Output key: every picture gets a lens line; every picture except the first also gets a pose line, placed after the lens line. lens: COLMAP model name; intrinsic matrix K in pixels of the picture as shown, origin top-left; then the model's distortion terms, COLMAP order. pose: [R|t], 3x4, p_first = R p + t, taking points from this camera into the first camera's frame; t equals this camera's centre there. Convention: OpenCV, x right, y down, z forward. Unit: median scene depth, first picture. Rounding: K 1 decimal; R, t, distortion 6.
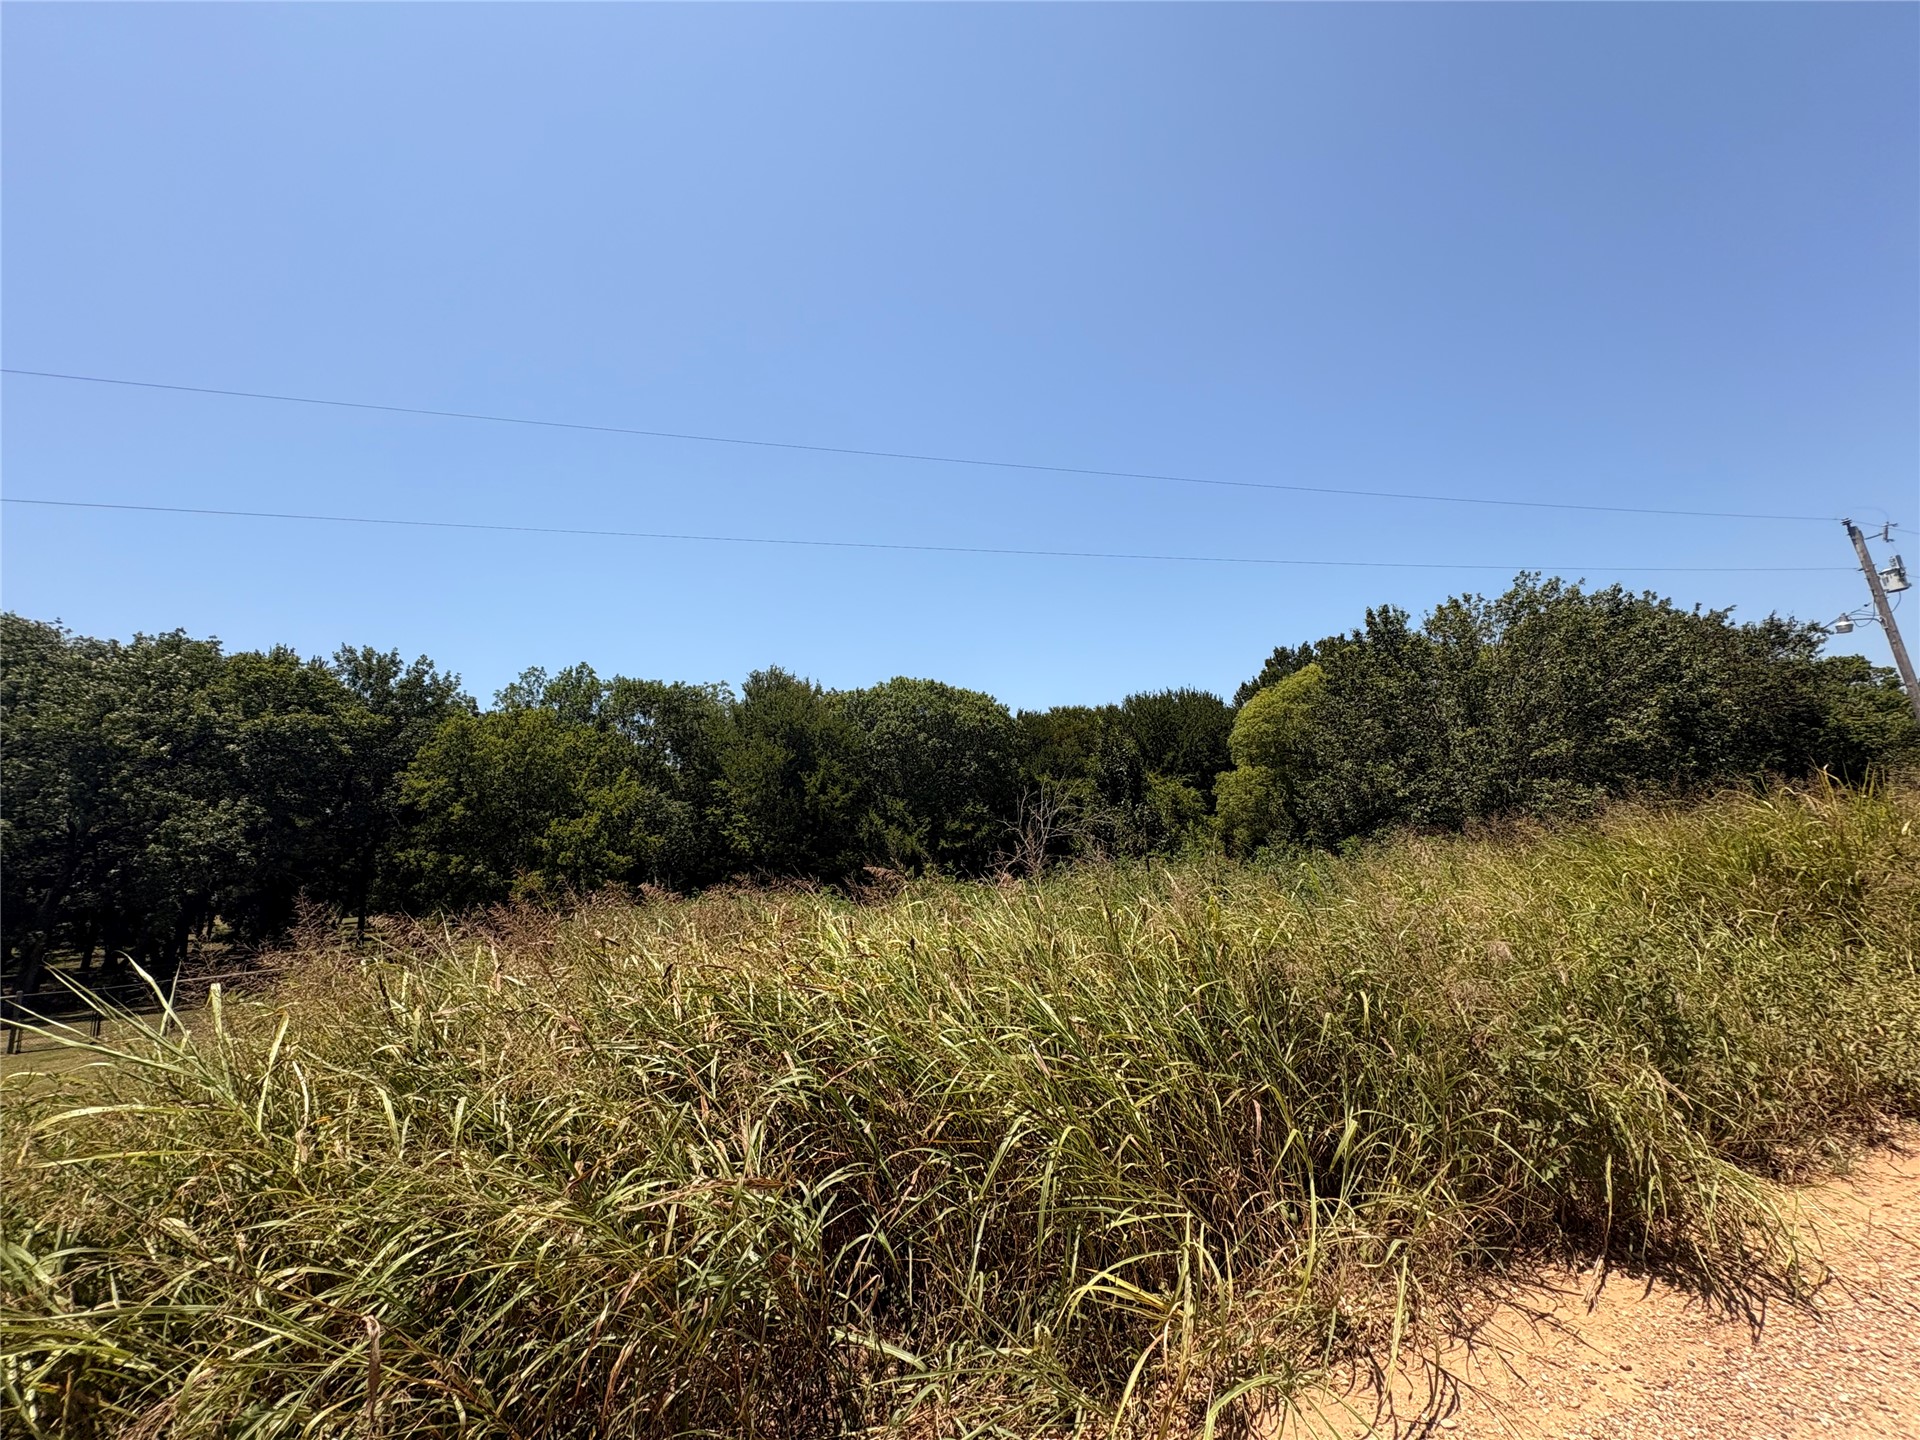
lens RADIAL K [[766.0, 0, 953.1], [0, 766.0, 714.7], [0, 0, 1]] dist [-0.001301, -0.000110]
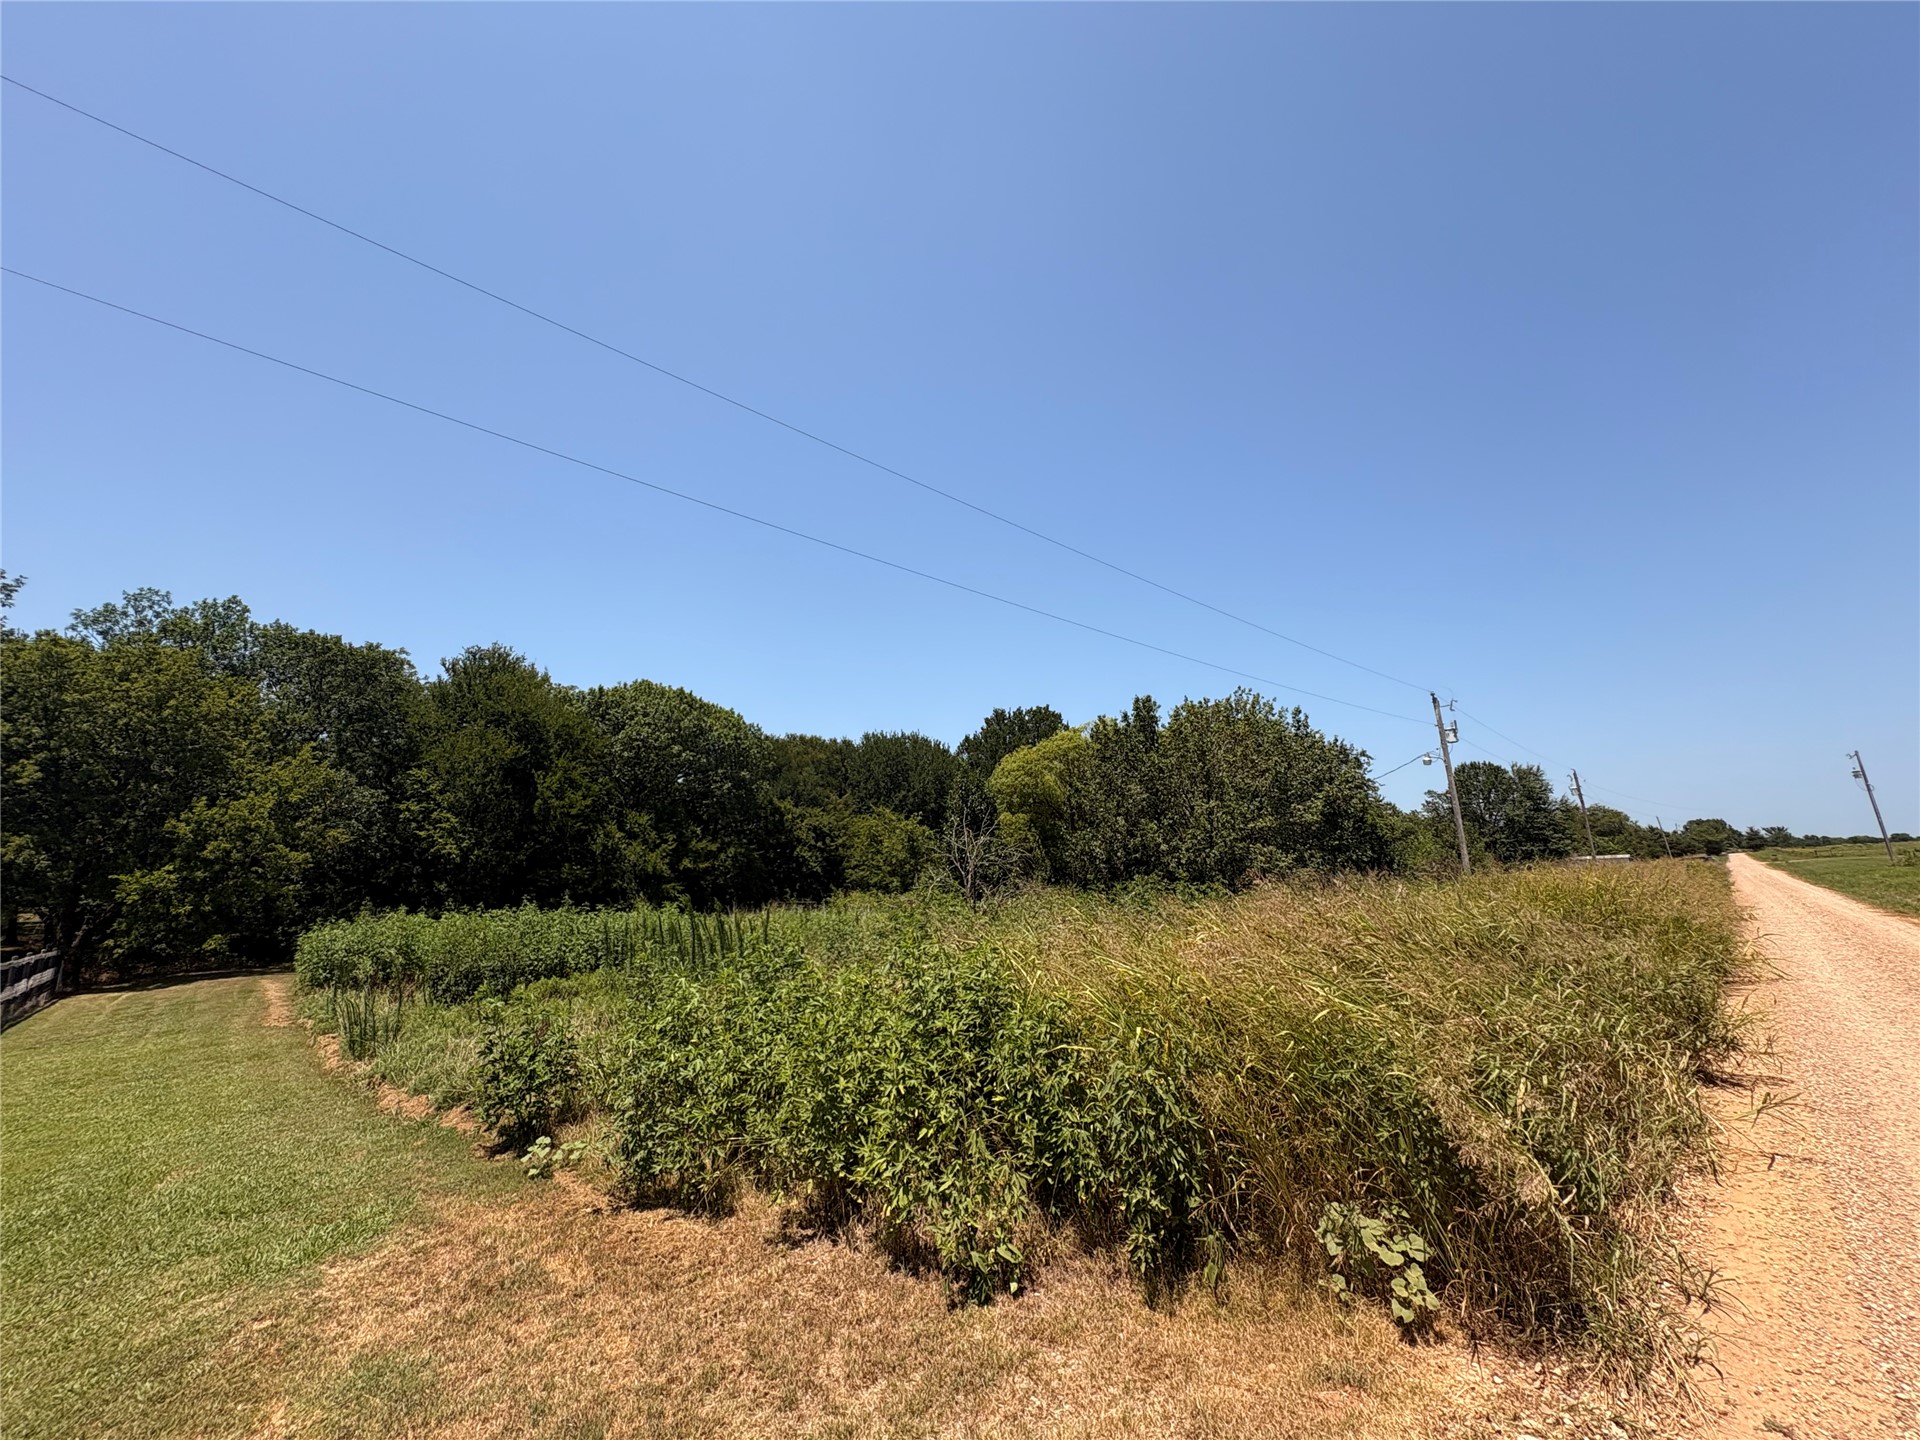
lens RADIAL K [[766.0, 0, 960.5], [0, 766.0, 725.2], [0, 0, 1]] dist [-0.001301, -0.000110]
pose [[0.897798, 0.140467, 0.417406, -0.128019], [-0.129431, 0.990074, -0.054791, 0.007473], [-0.420959, -0.004834, 0.907067, -0.000931]]
